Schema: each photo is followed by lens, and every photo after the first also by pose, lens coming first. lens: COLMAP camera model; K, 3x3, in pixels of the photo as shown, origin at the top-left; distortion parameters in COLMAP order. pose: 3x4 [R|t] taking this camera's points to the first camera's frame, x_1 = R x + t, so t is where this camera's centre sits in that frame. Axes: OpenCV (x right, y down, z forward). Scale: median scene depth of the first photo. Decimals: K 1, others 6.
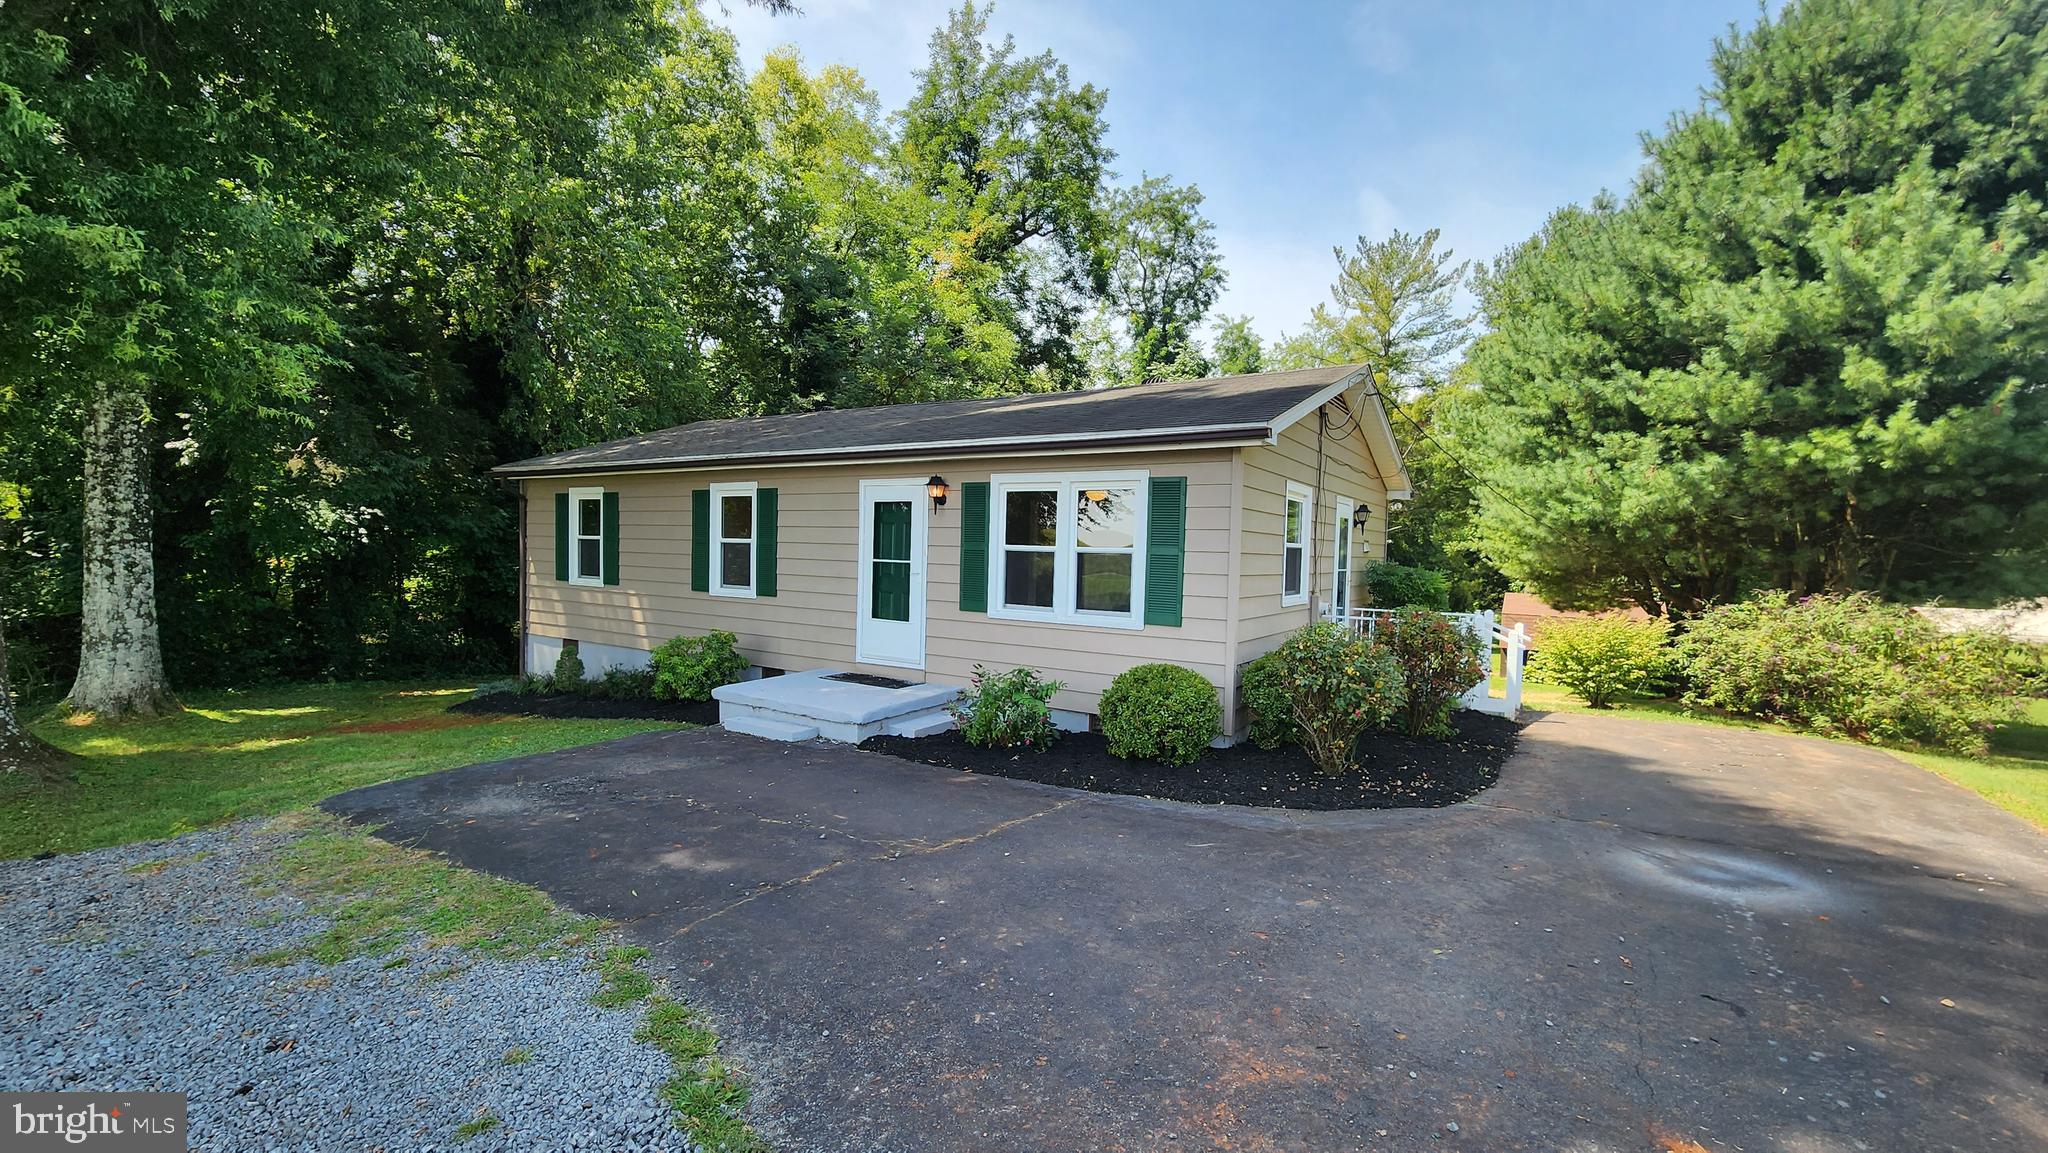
lens RADIAL K [[842.3, 0, 1017.7], [0, 842.3, 583.7], [0, 0, 1]] dist [0.004202, -0.002526]
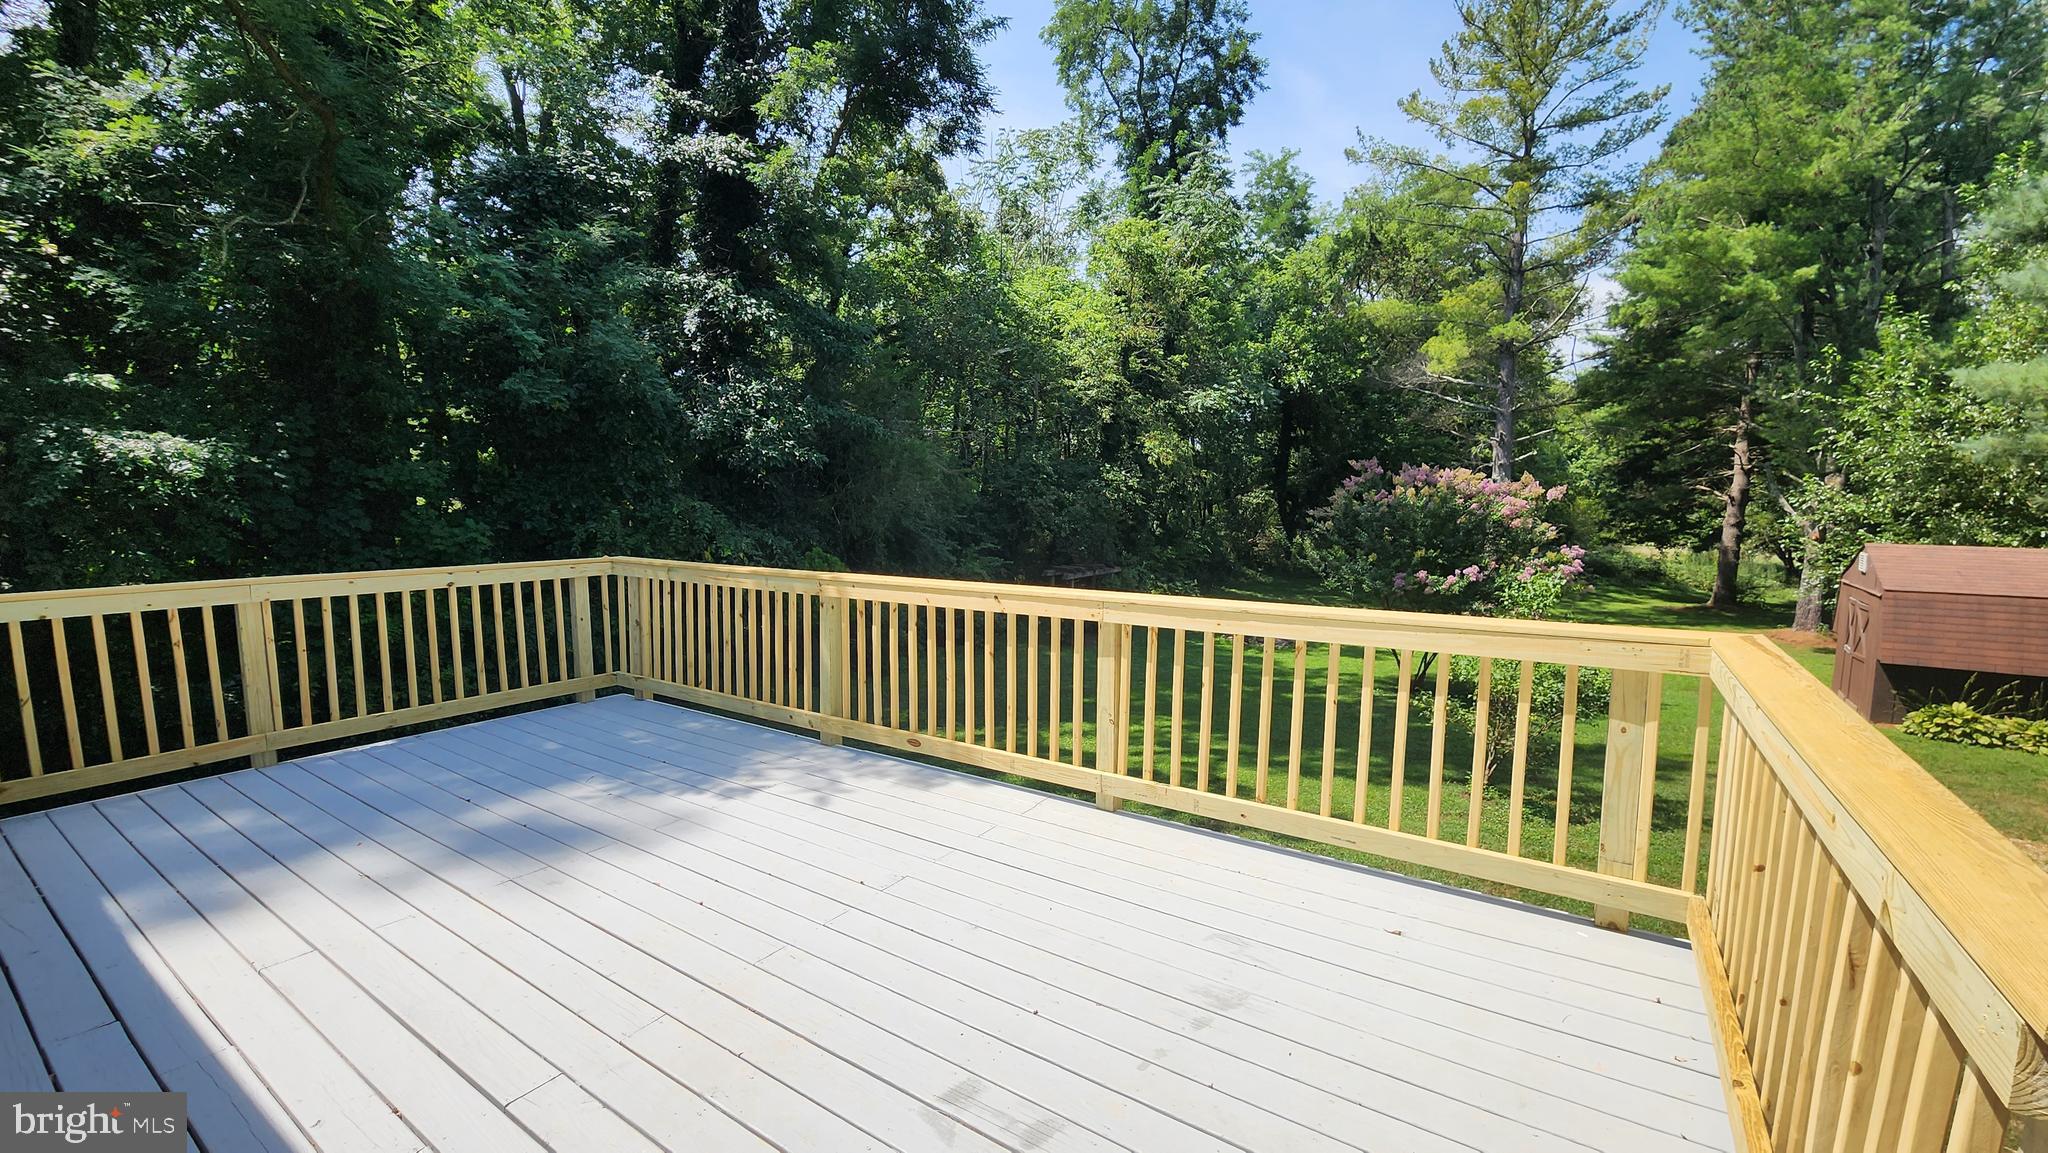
lens RADIAL K [[842.3, 0, 1012.1], [0, 842.3, 581.7], [0, 0, 1]] dist [0.004202, -0.002526]
pose [[0.998914, -0.028752, -0.036653, 0.265983], [0.031392, 0.996791, 0.073641, -0.051401], [0.034418, -0.074711, 0.996611, 1.312236]]
